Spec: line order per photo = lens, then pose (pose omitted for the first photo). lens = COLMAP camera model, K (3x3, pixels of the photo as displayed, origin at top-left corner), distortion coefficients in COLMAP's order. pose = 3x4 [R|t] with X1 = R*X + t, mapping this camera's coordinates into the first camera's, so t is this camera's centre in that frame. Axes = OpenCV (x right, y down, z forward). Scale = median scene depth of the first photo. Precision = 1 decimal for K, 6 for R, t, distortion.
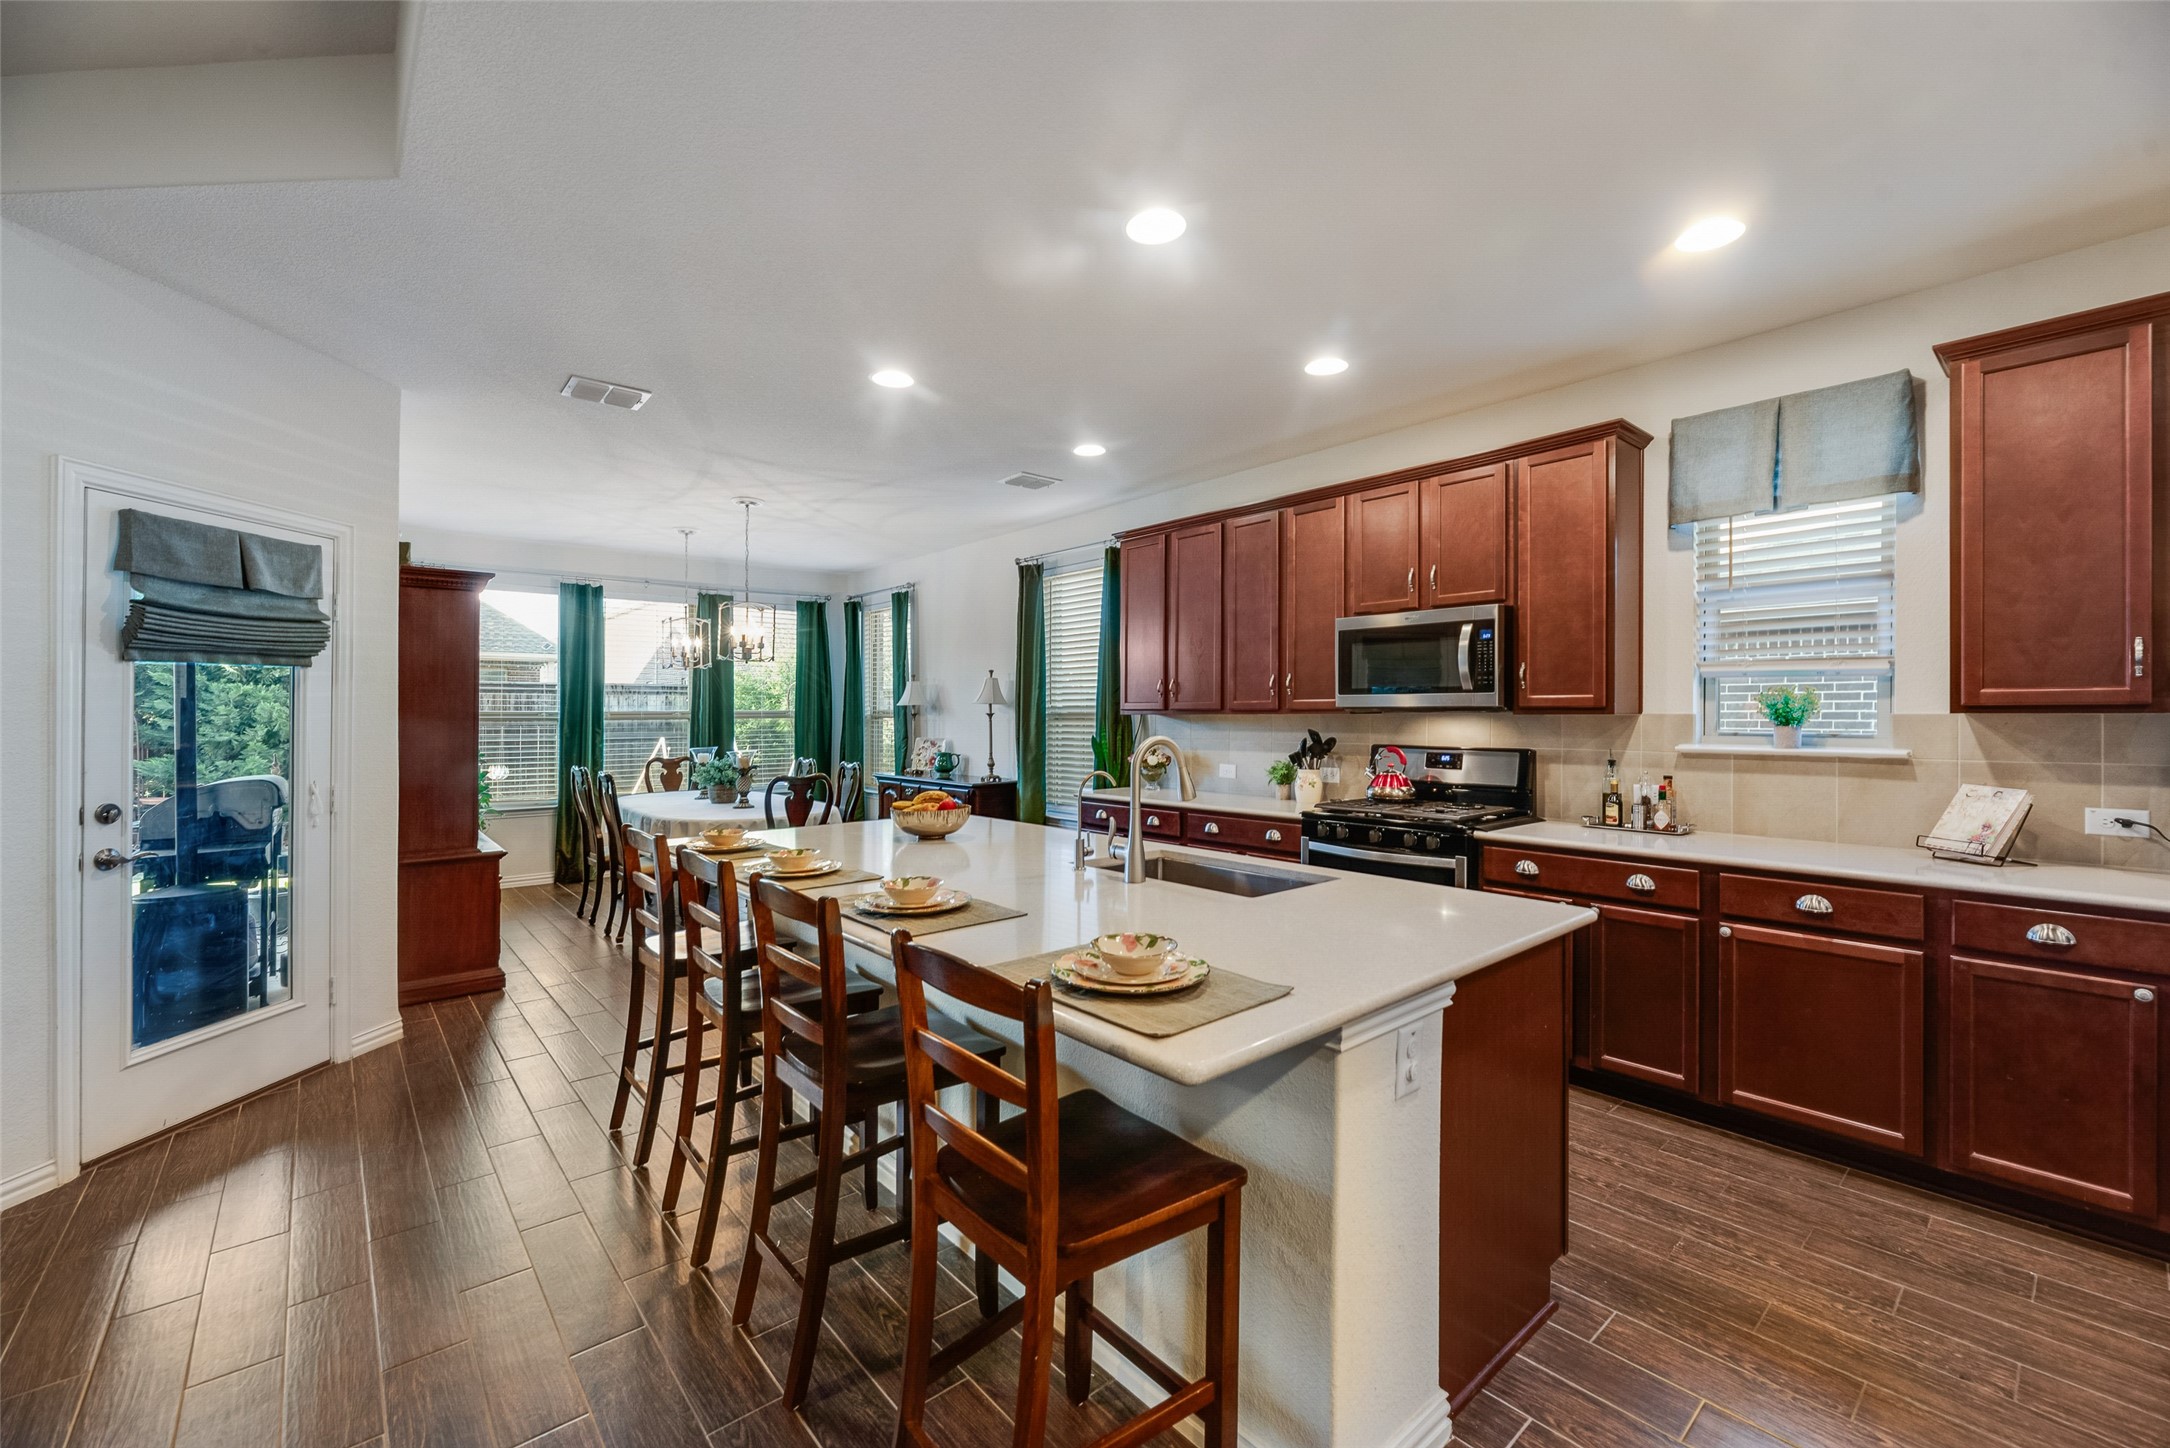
lens RADIAL K [[880.7, 0, 1096.4], [0, 880.7, 722.8], [0, 0, 1]] dist [-0.002055, 0.000100]
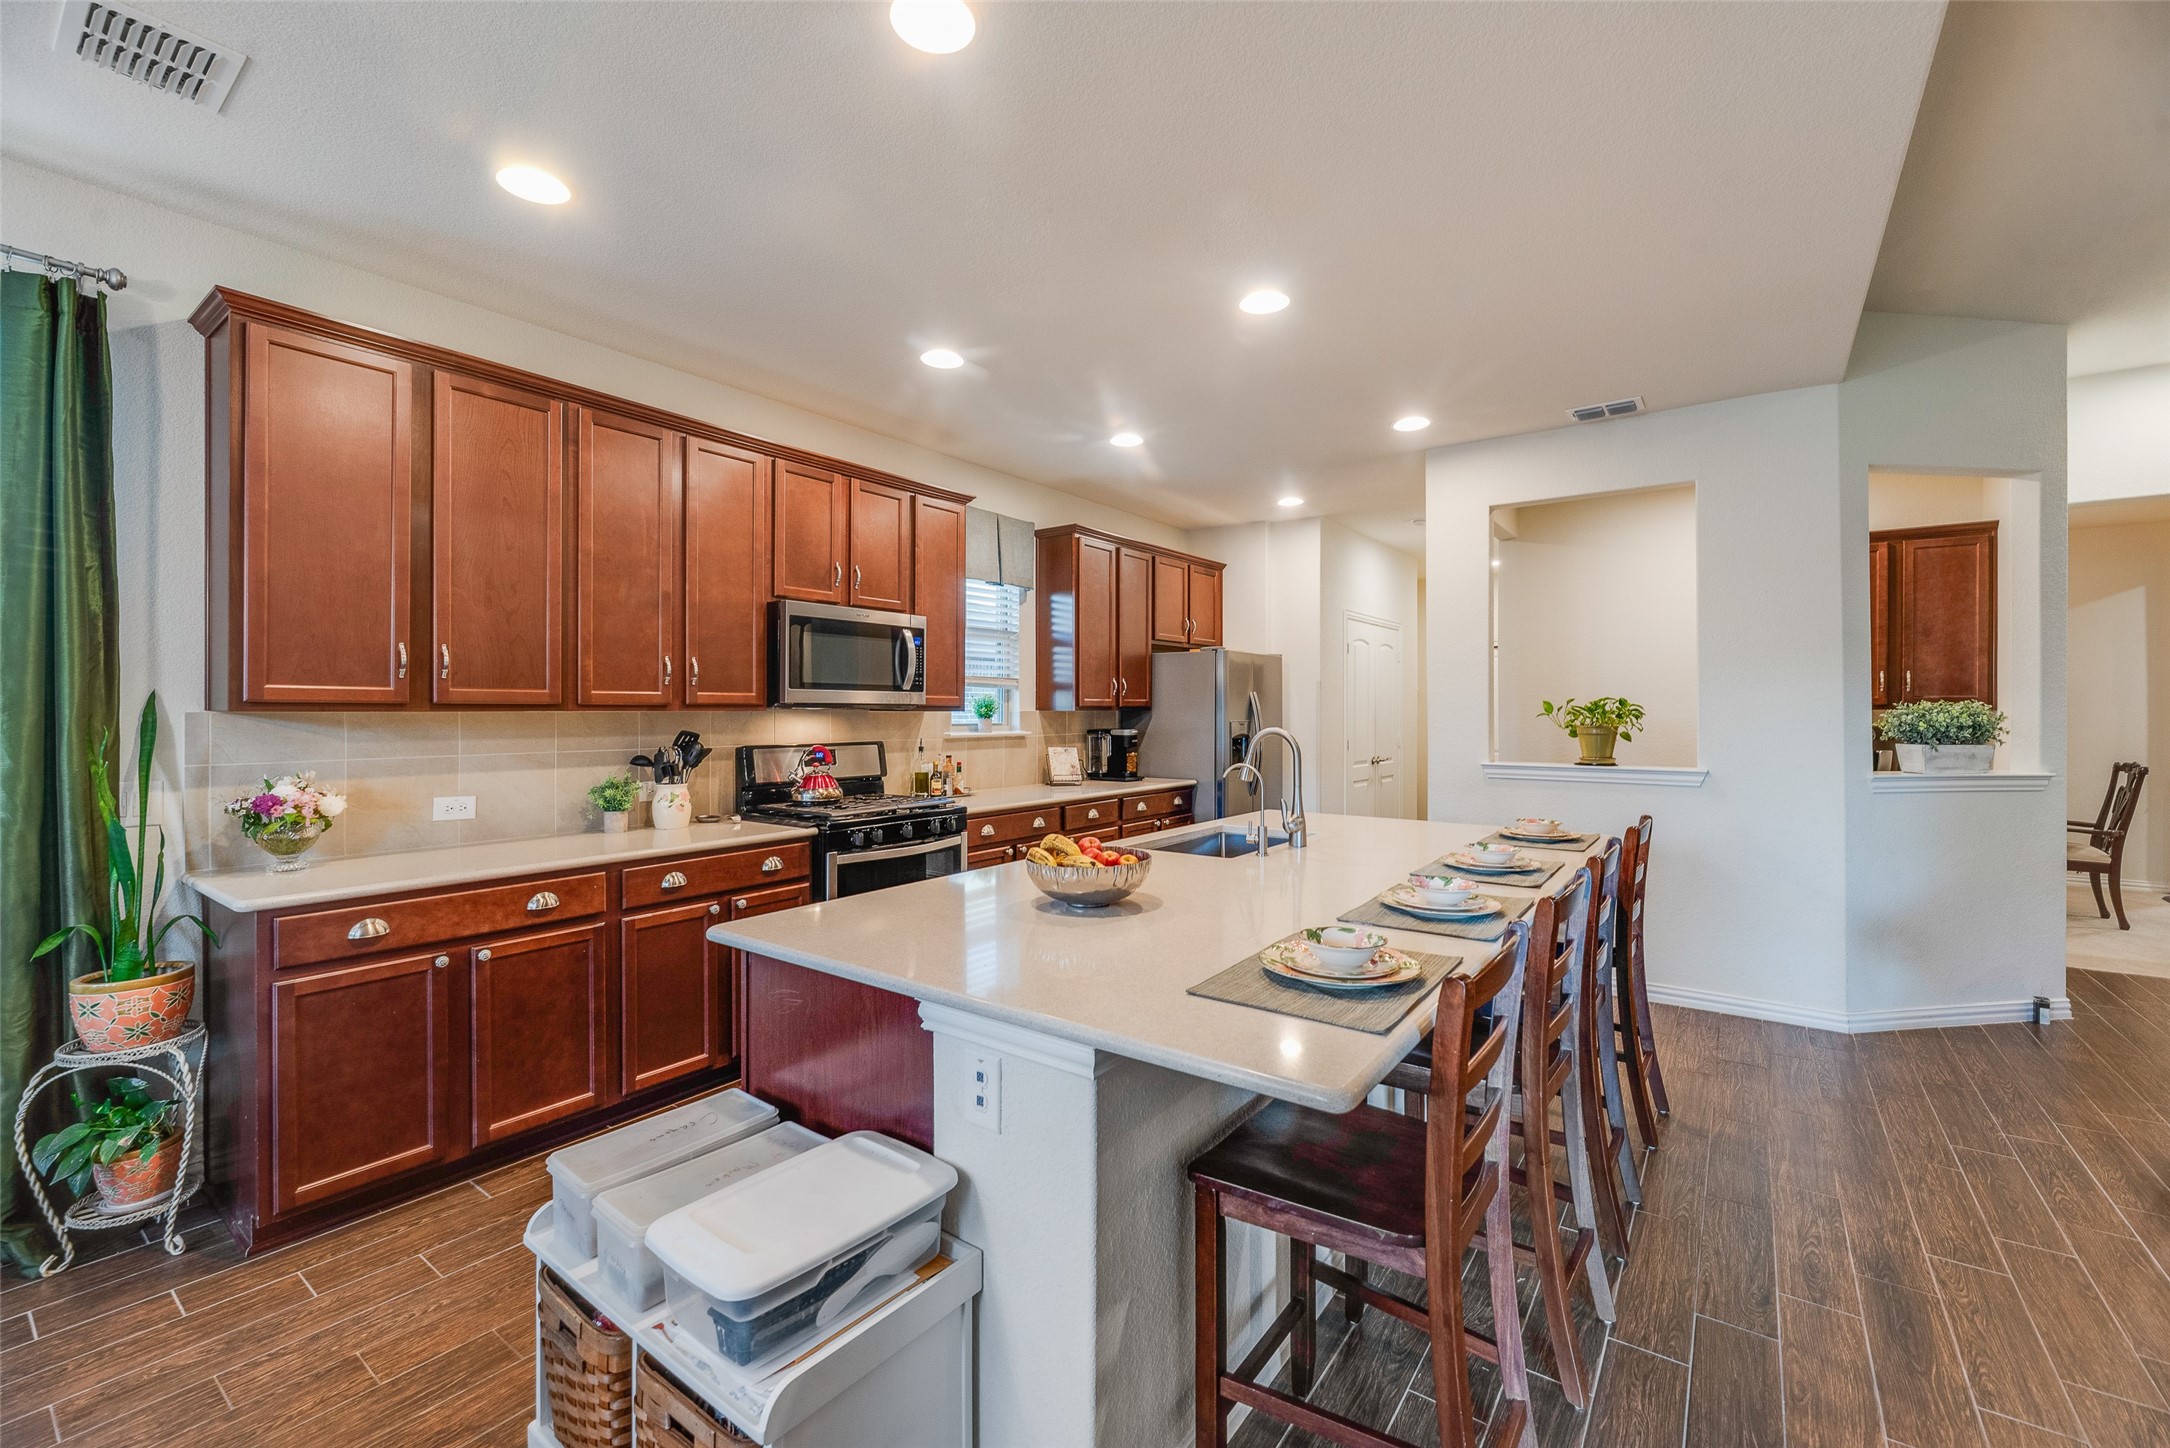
lens RADIAL K [[880.7, 0, 1096.4], [0, 880.7, 722.8], [0, 0, 1]] dist [-0.002055, 0.000100]
pose [[-0.224218, -0.011186, 0.974475, -0.649147], [0.008673, 0.999872, 0.013473, -0.006927], [-0.974500, 0.011473, -0.224092, 0.916558]]
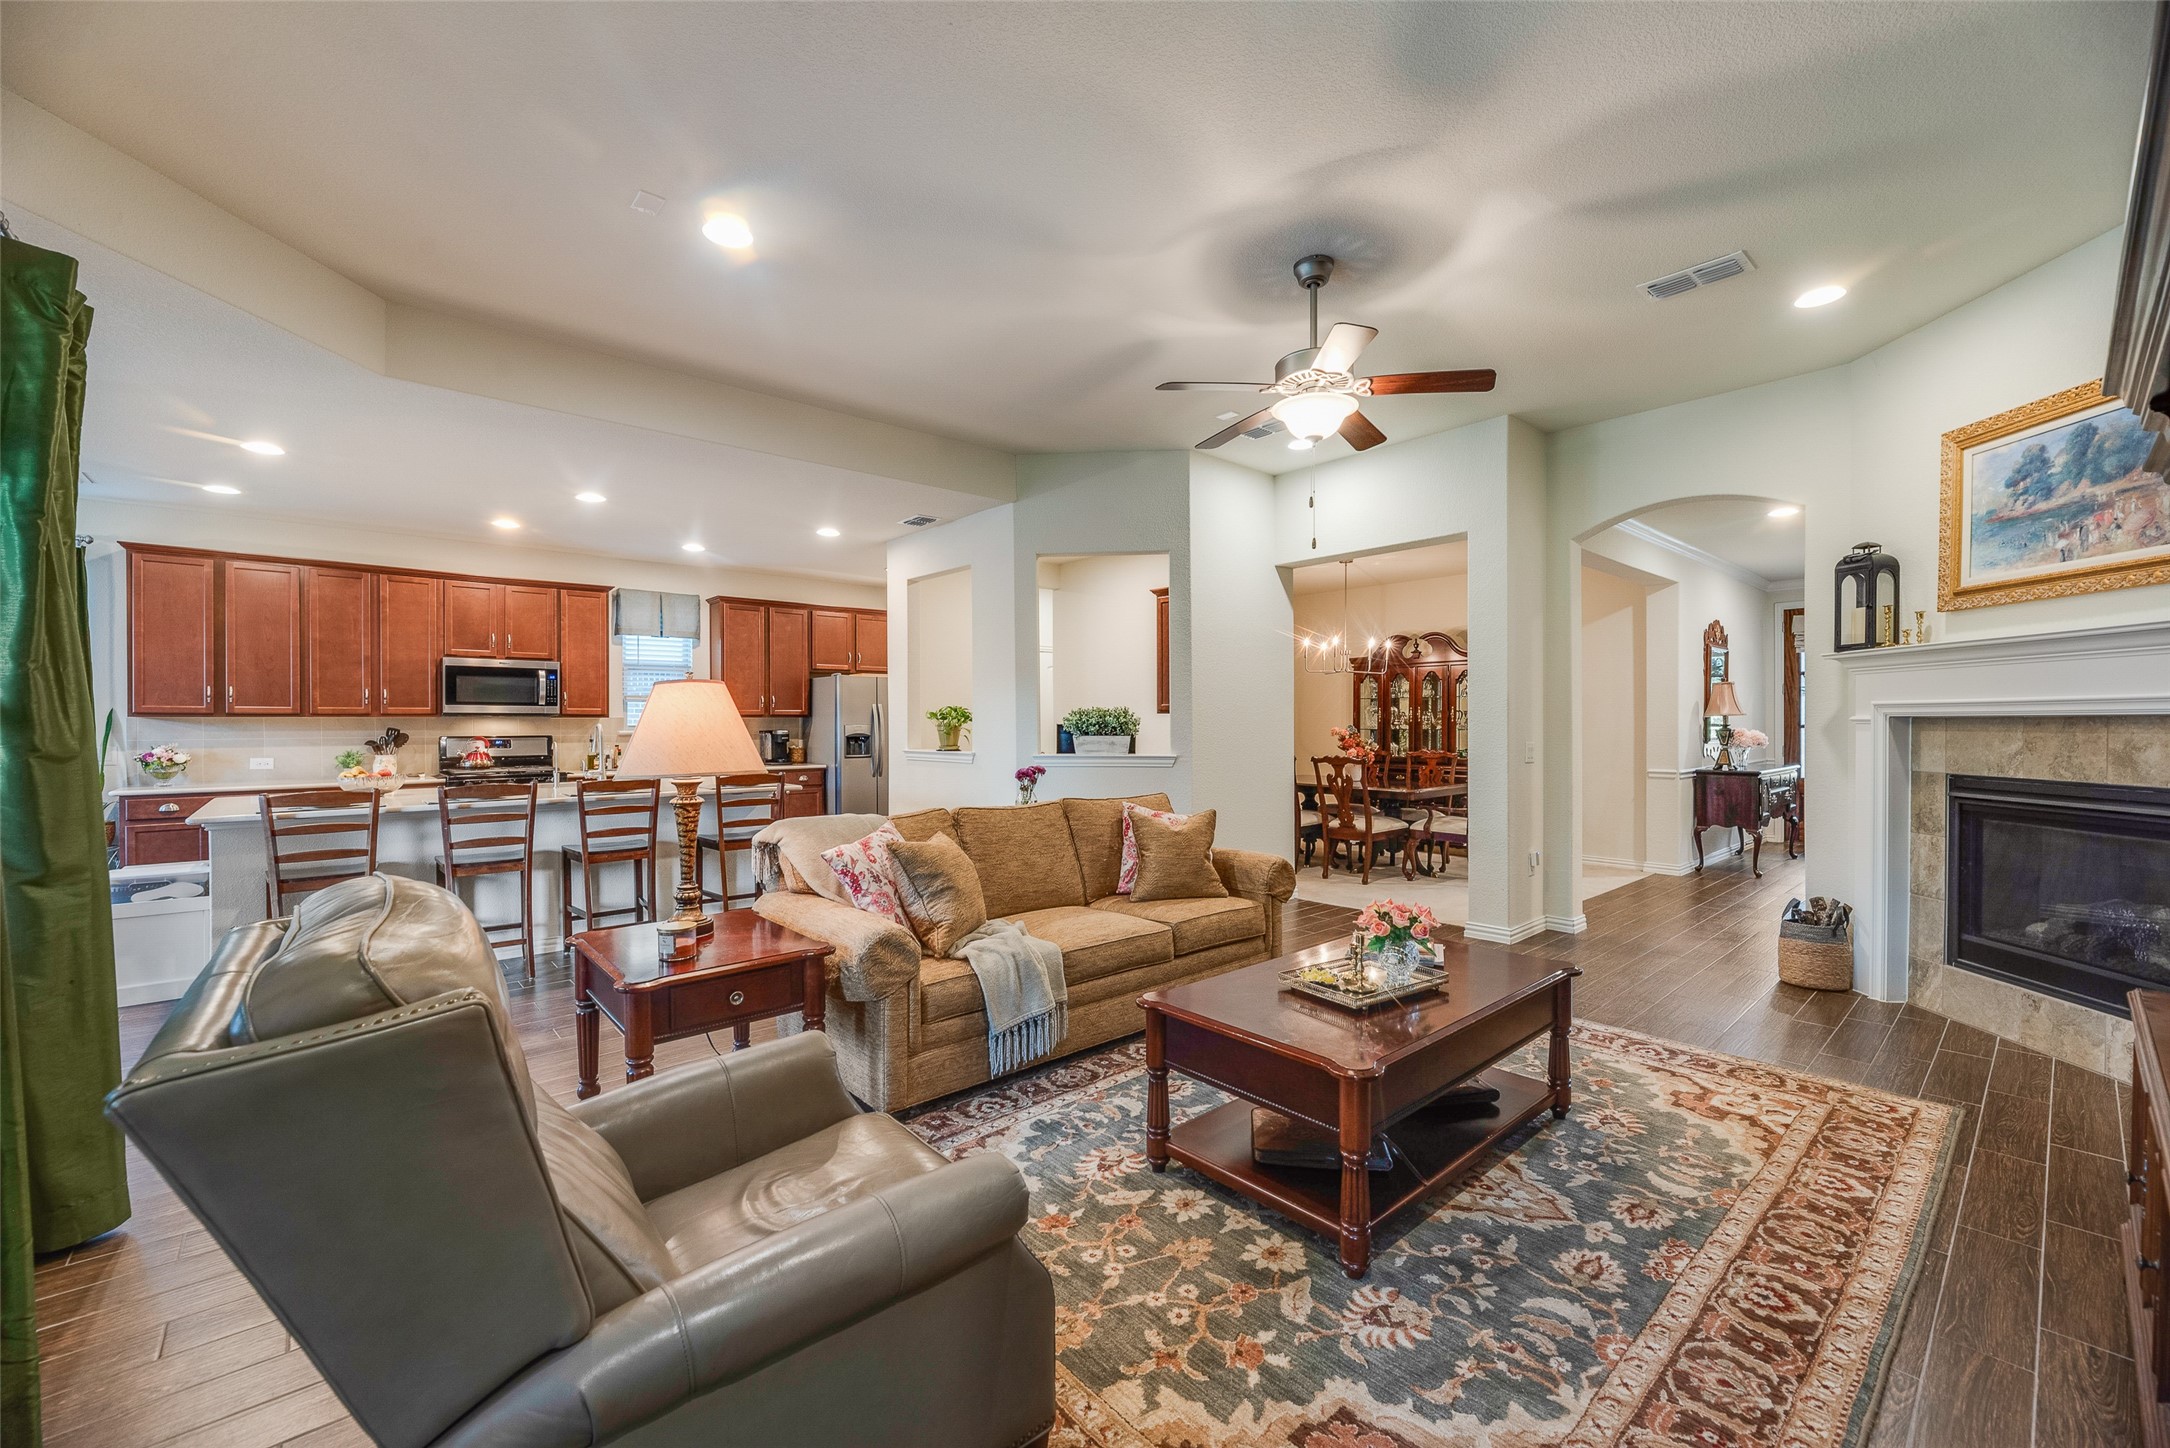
lens RADIAL K [[880.7, 0, 1096.4], [0, 880.7, 722.8], [0, 0, 1]] dist [-0.002055, 0.000100]
pose [[-0.002075, 0.003576, 0.999991, -1.354589], [0.013259, 0.999906, -0.003549, 0.023027], [-0.999910, 0.013252, -0.002122, -0.185380]]
